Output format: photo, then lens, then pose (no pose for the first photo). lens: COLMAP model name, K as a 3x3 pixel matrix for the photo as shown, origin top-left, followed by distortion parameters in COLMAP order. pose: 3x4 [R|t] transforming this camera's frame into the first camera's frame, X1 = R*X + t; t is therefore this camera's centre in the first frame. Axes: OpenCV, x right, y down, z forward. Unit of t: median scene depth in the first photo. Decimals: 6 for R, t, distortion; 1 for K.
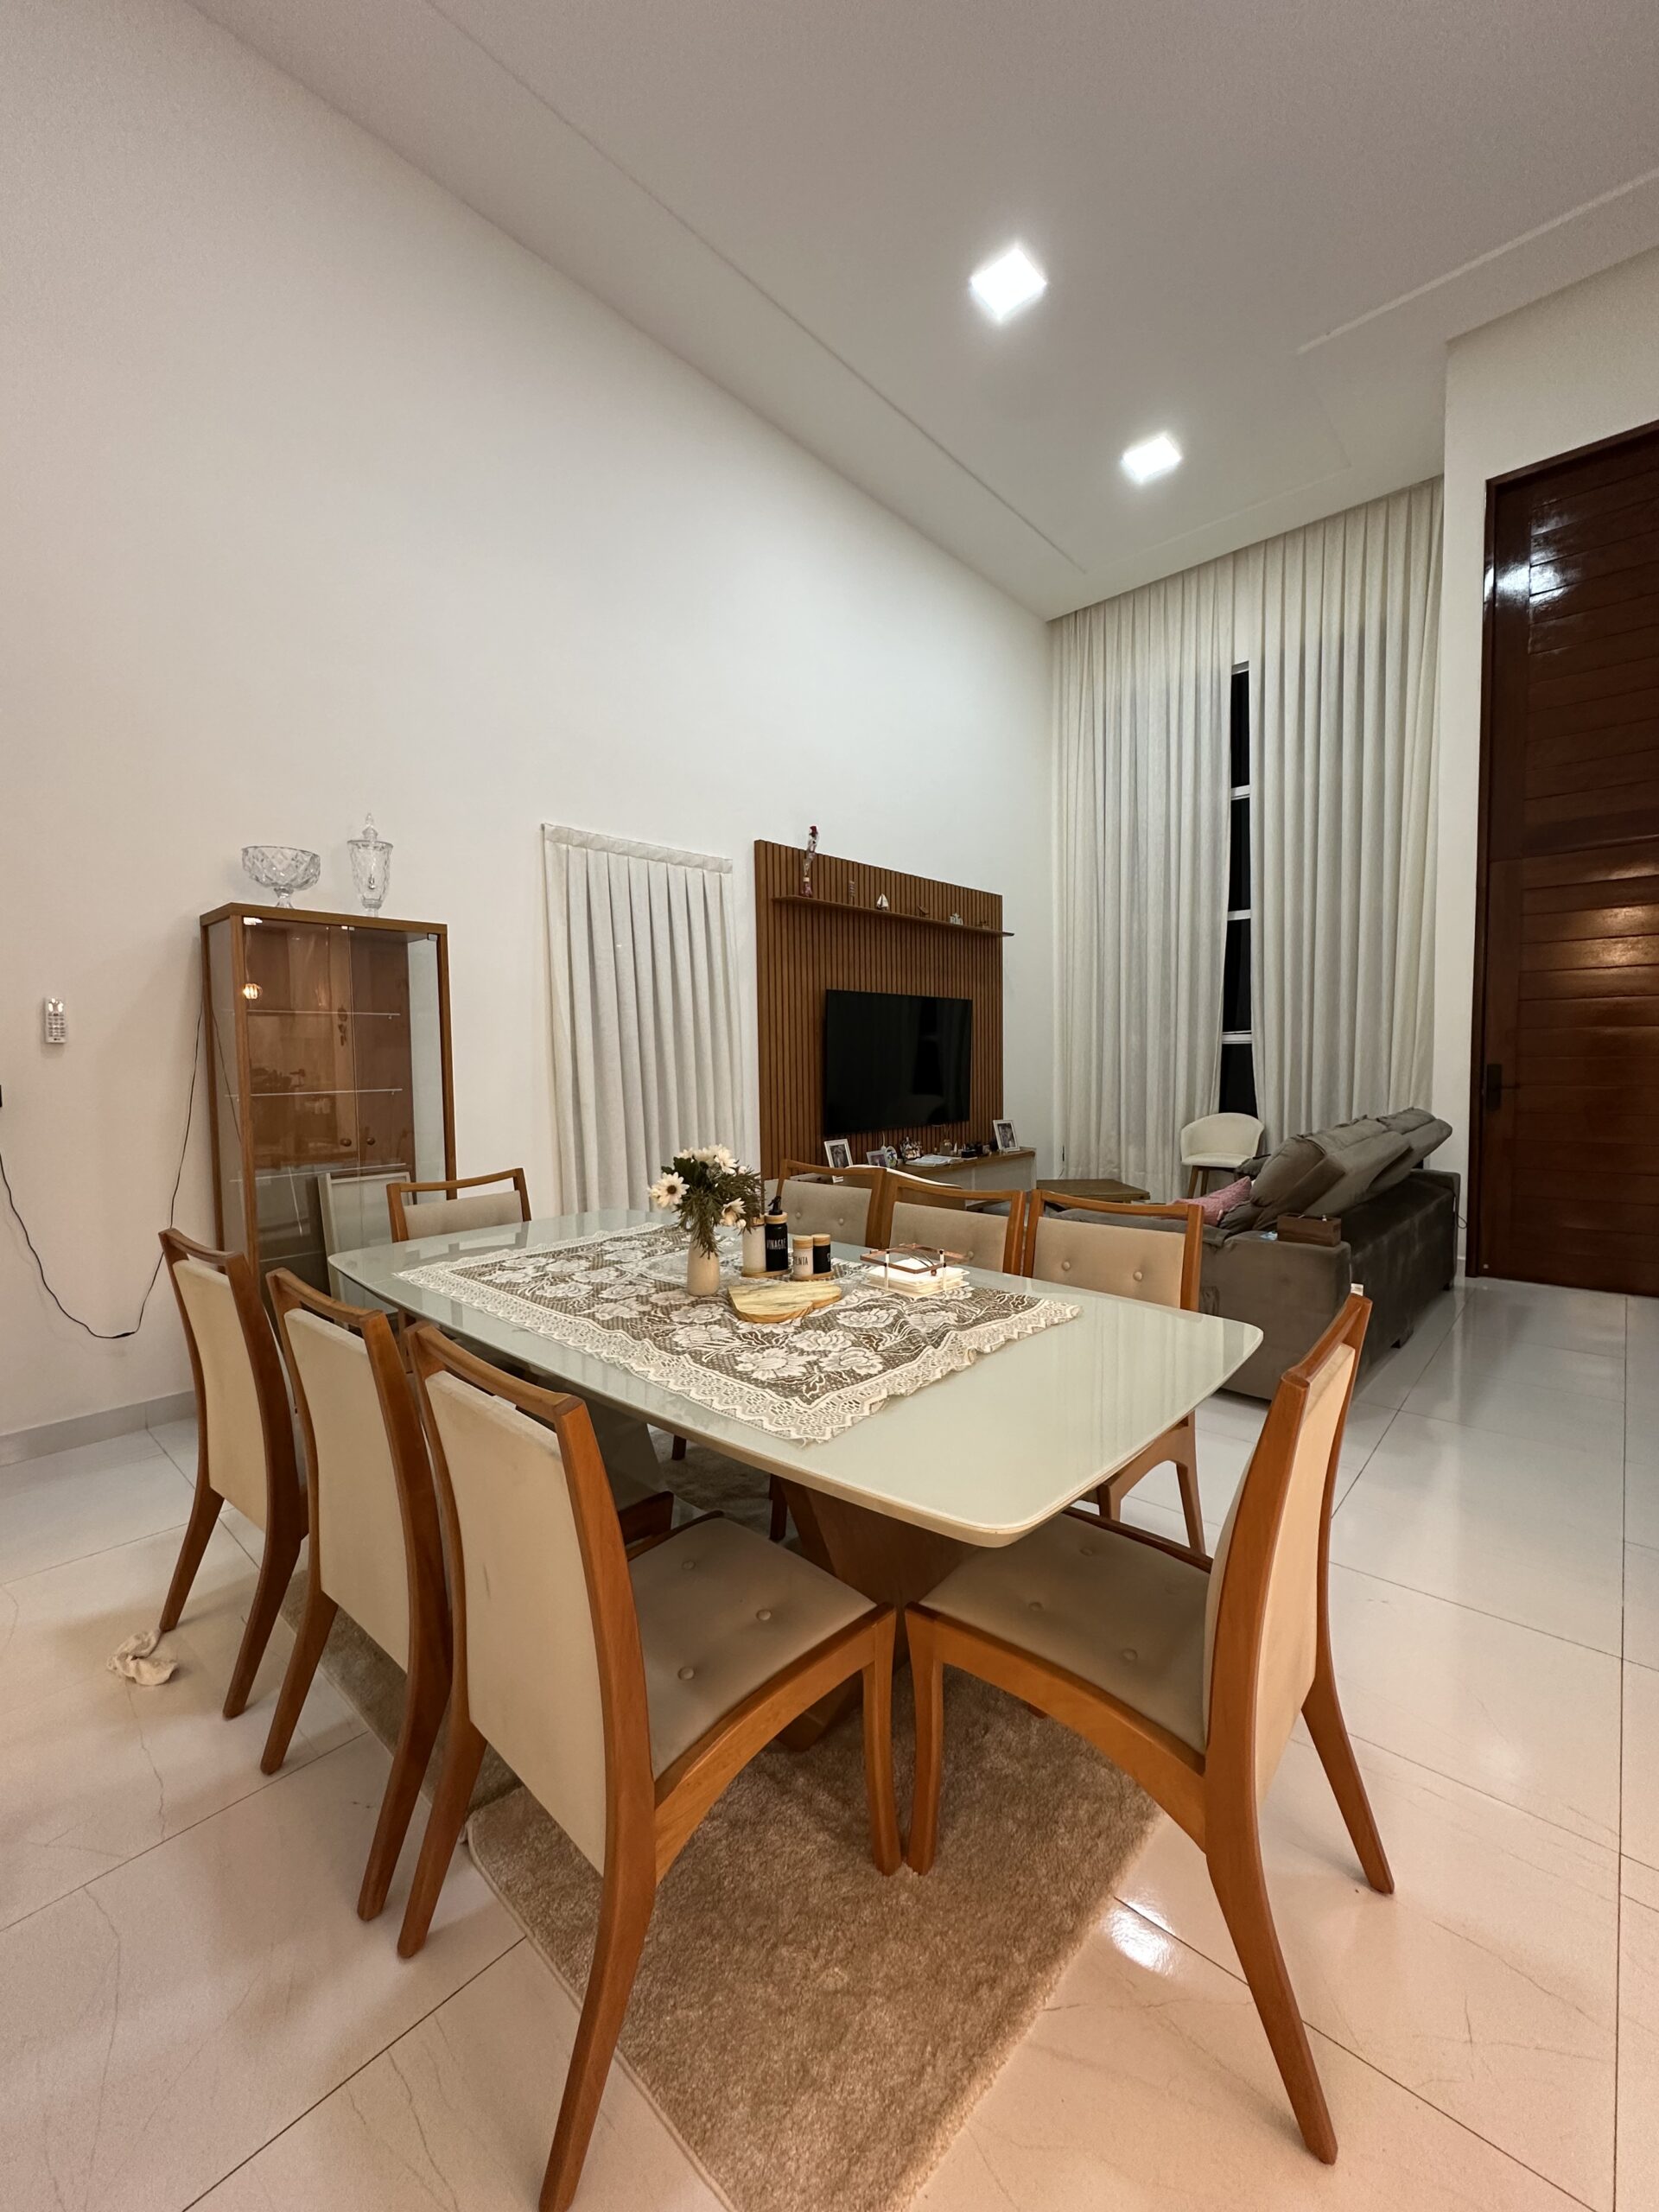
lens RADIAL K [[880.8, 0, 830.2], [0, 880.8, 1119.4], [0, 0, 1]] dist [-0.005681, 0.002224]
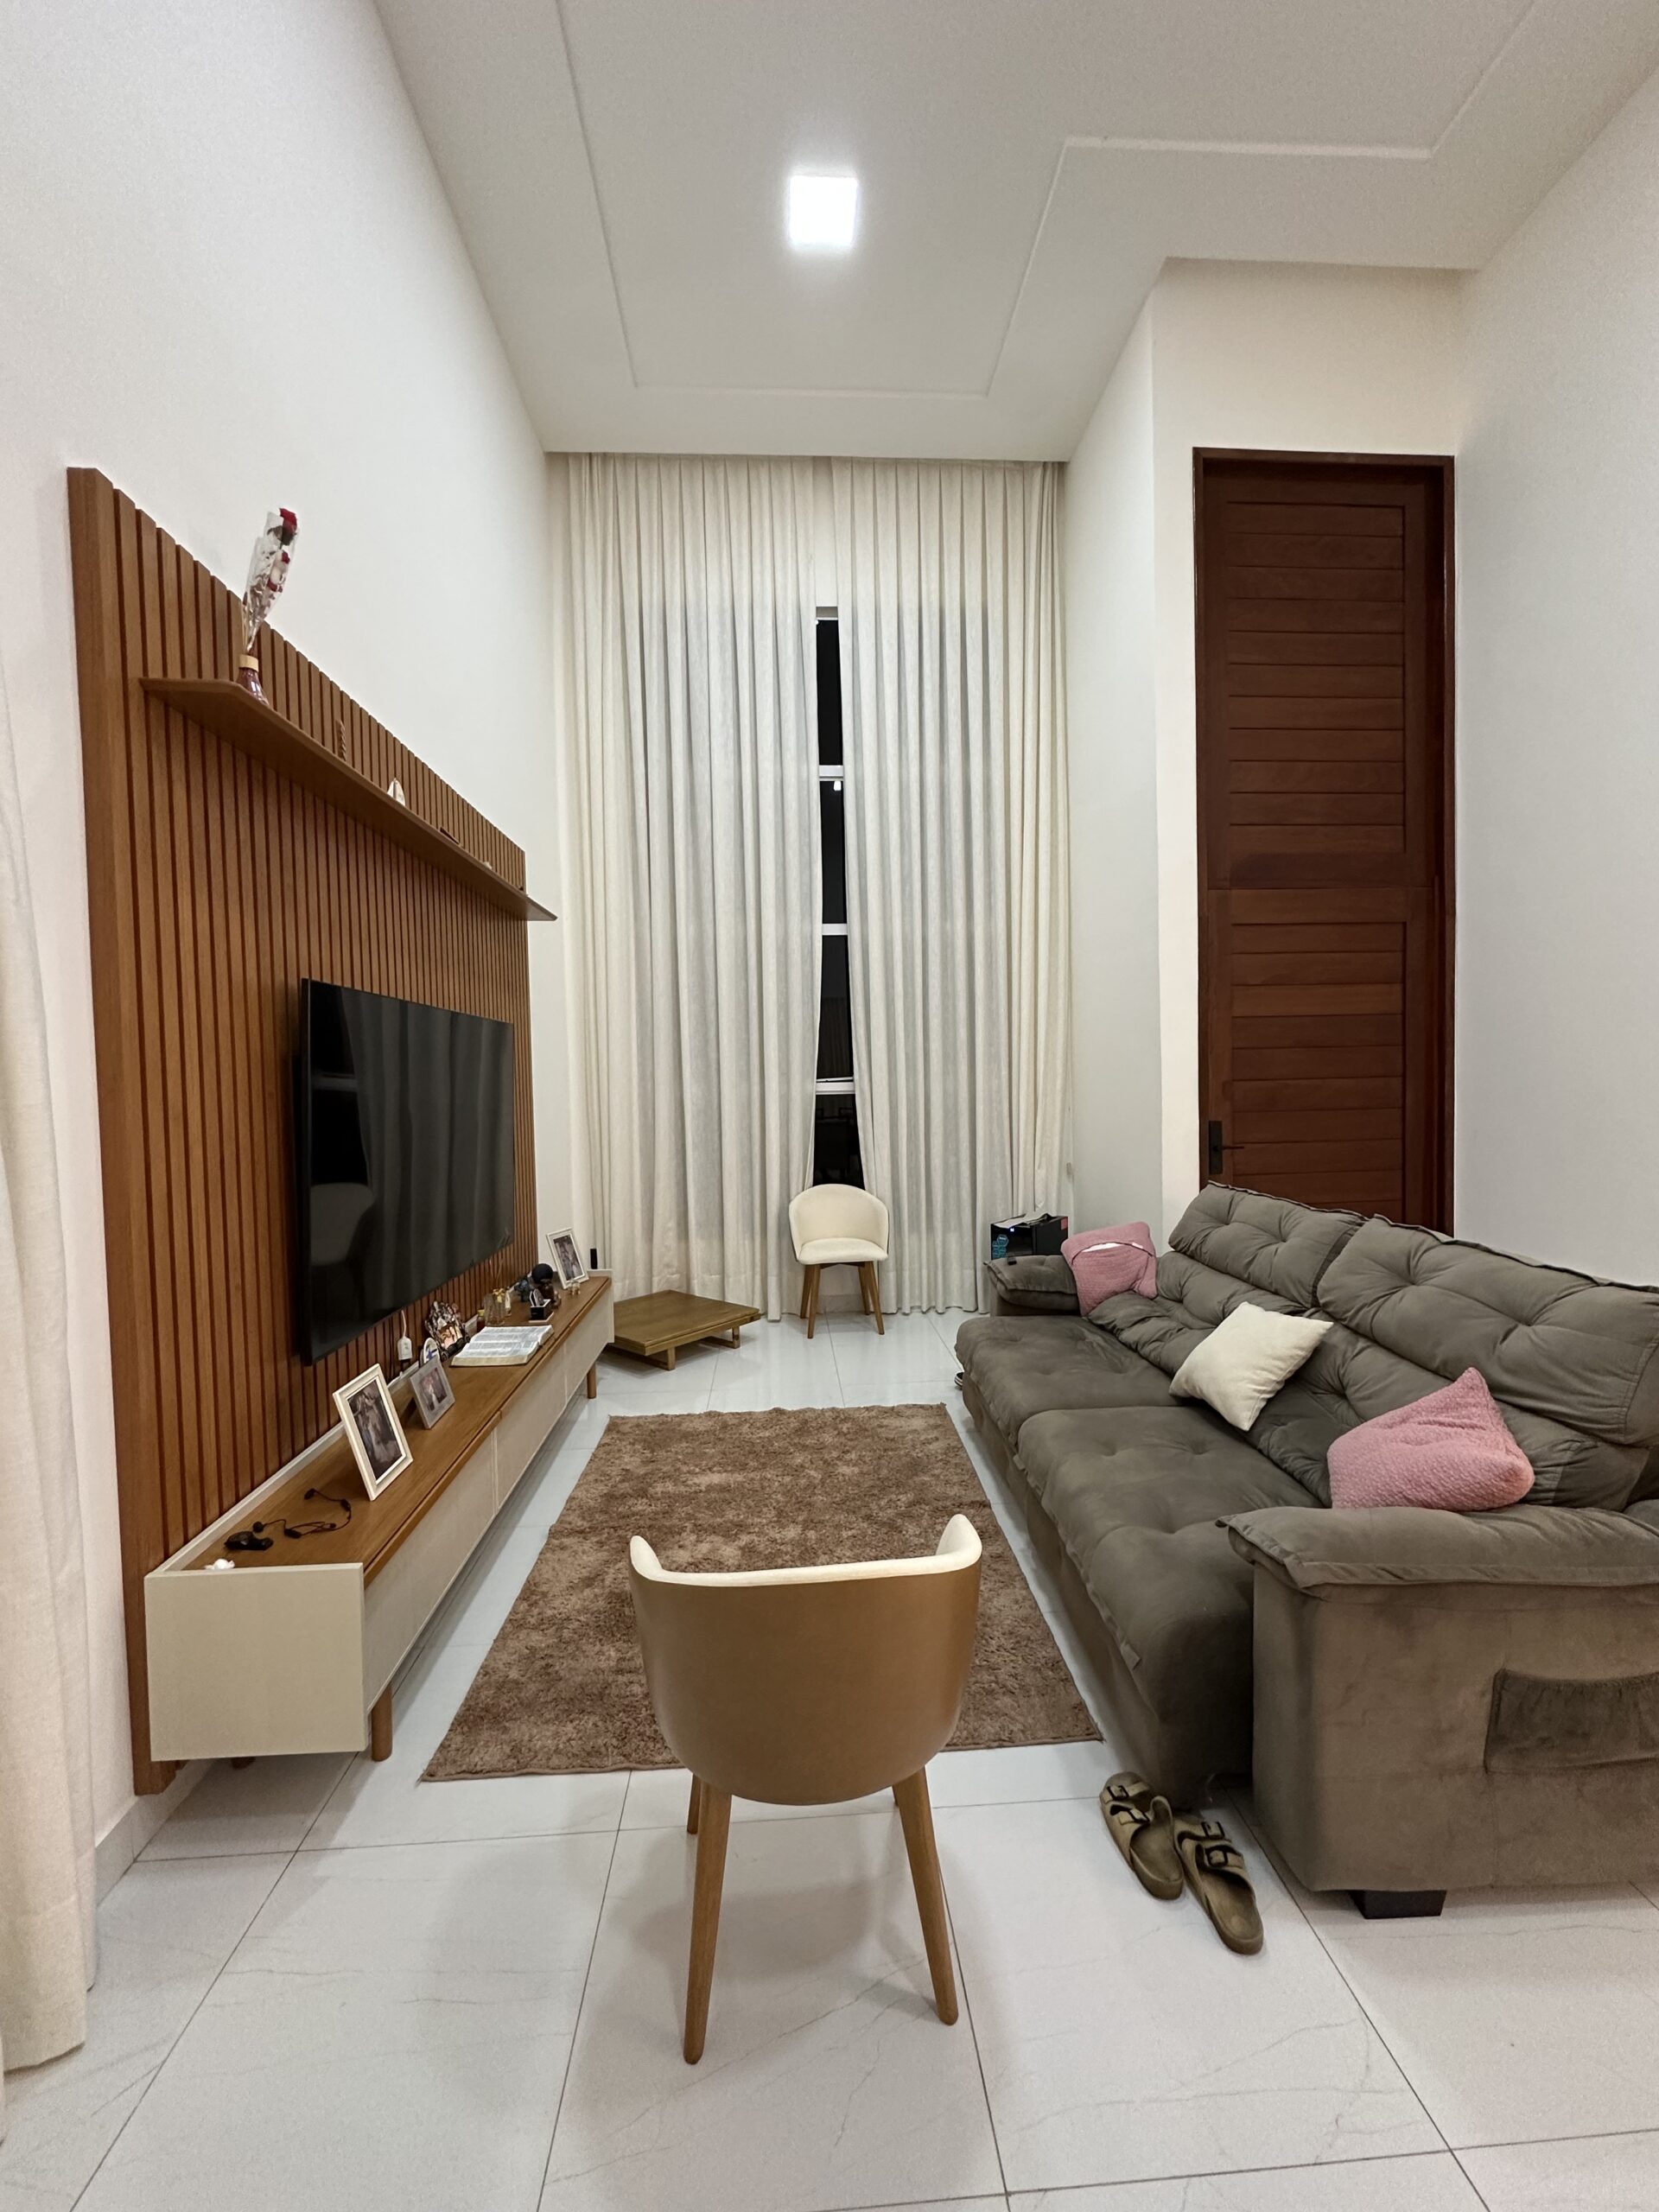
lens RADIAL K [[880.8, 0, 831.0], [0, 880.8, 1113.5], [0, 0, 1]] dist [-0.005681, 0.002224]
pose [[0.699784, -0.029290, 0.713754, -0.097508], [0.064344, 0.997682, -0.022143, -0.055535], [-0.711451, 0.061421, 0.700047, 0.484391]]
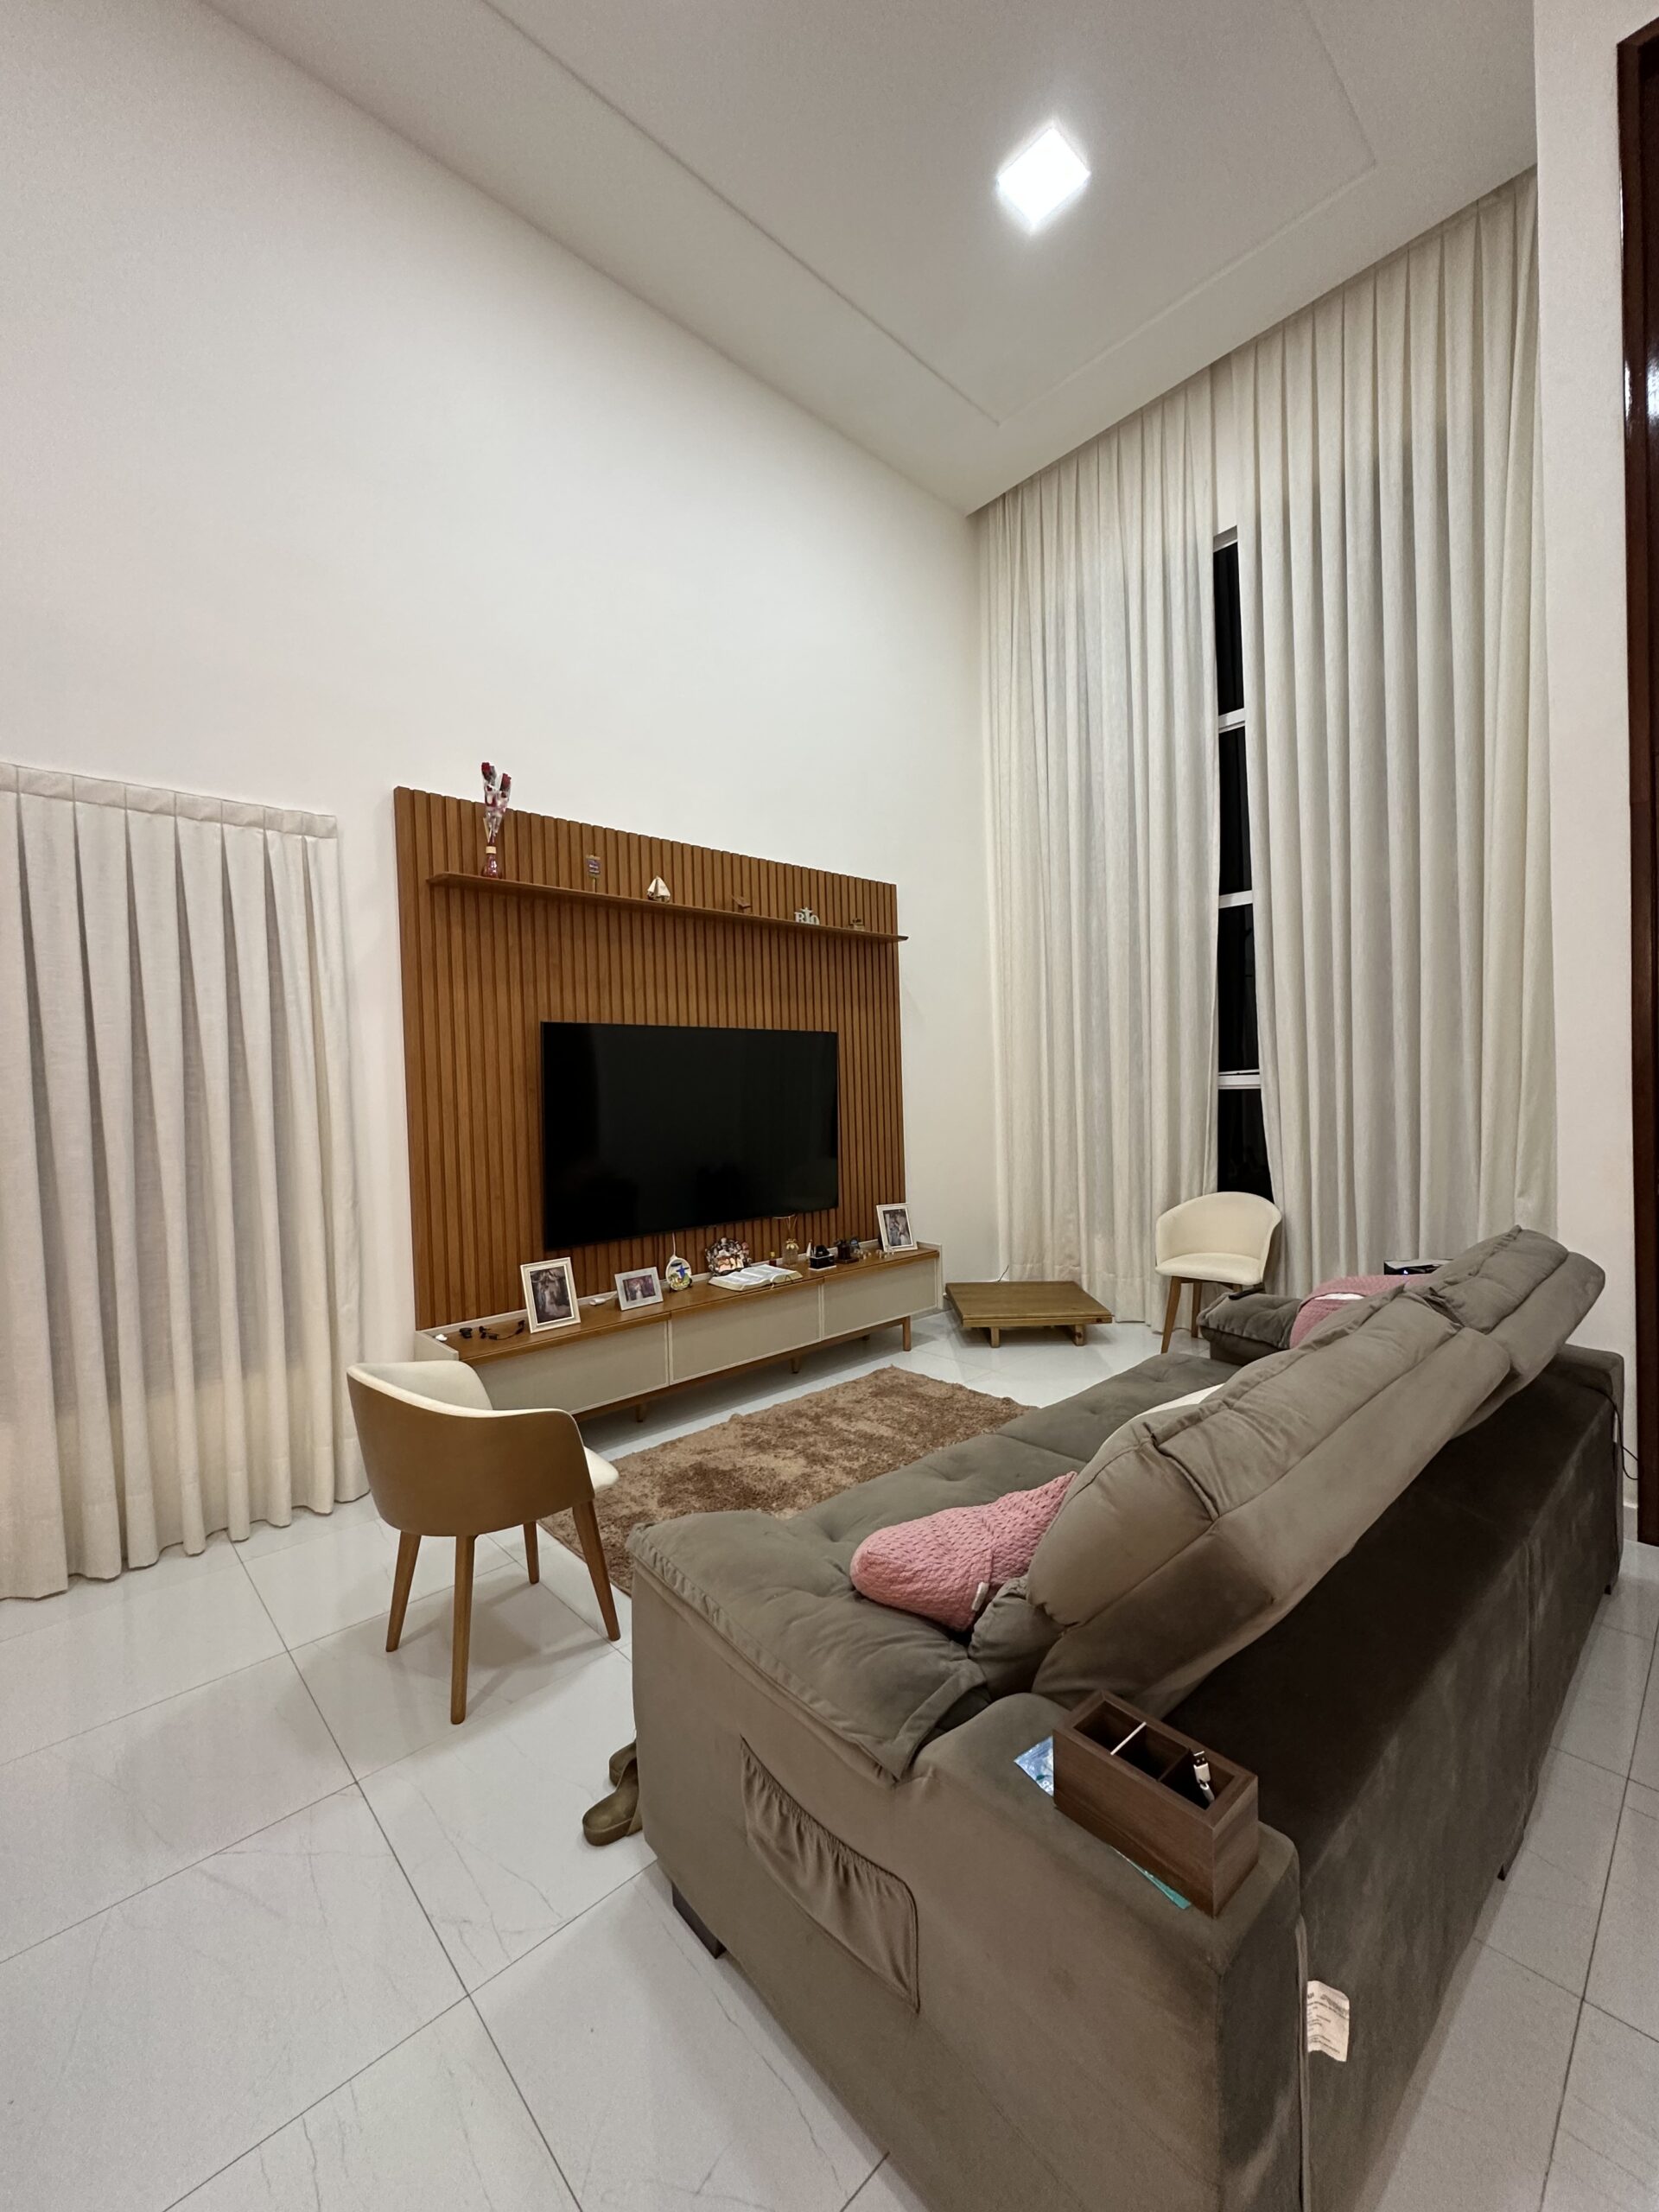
lens RADIAL K [[880.8, 0, 830.2], [0, 880.8, 1113.9], [0, 0, 1]] dist [-0.005681, 0.002224]
pose [[0.996697, -0.010922, -0.080477, 0.214651], [0.007670, 0.999146, -0.040608, -0.044881], [0.080851, 0.039857, 0.995929, 0.321495]]
